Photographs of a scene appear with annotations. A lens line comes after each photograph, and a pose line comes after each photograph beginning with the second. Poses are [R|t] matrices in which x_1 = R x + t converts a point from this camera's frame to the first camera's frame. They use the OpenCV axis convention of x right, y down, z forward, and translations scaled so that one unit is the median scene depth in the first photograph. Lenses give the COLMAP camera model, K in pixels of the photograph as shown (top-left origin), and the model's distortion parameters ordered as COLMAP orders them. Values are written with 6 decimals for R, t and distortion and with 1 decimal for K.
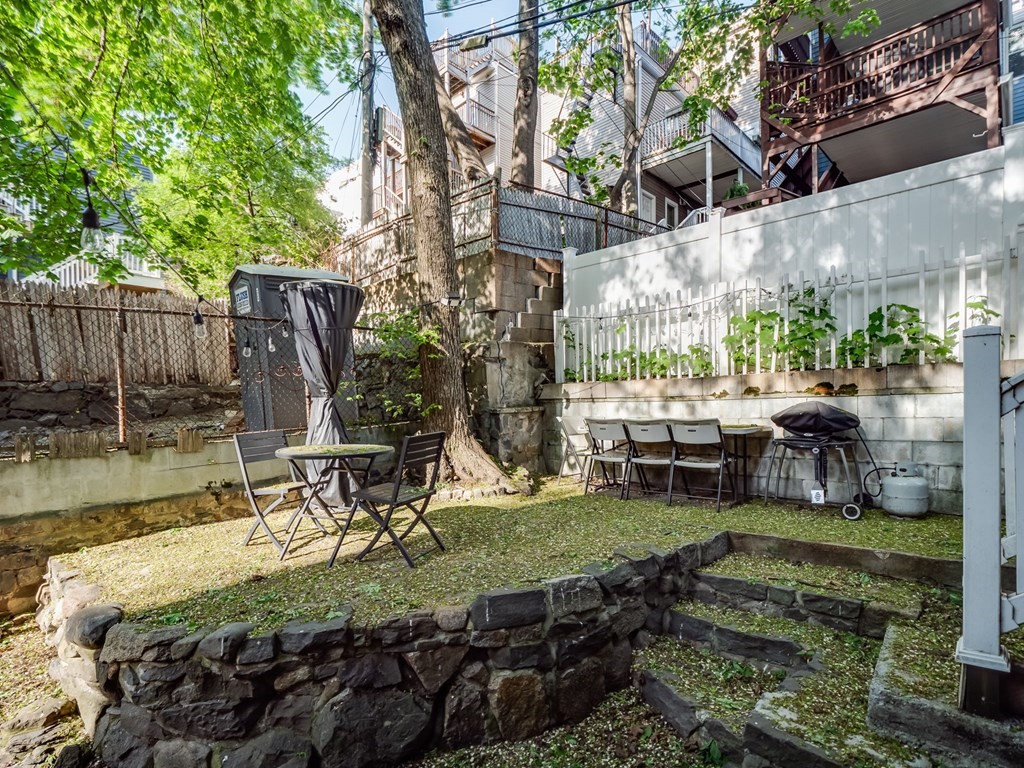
lens RADIAL K [[501.1, 0, 509.8], [0, 501.1, 375.1], [0, 0, 1]] dist [-0.015037, -0.000731]
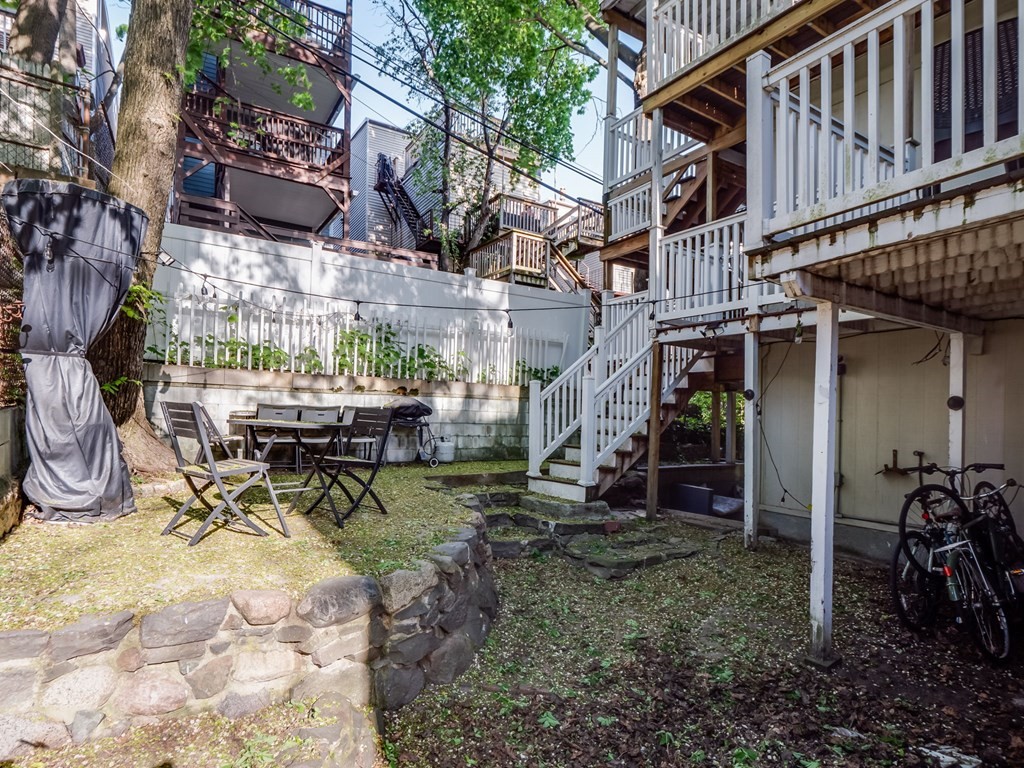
lens RADIAL K [[501.1, 0, 509.8], [0, 501.1, 375.1], [0, 0, 1]] dist [-0.015037, -0.000731]
pose [[0.296455, 0.098340, 0.949970, -0.656320], [-0.084811, 0.993466, -0.076376, 0.061273], [-0.951274, -0.057926, 0.302858, 0.179742]]
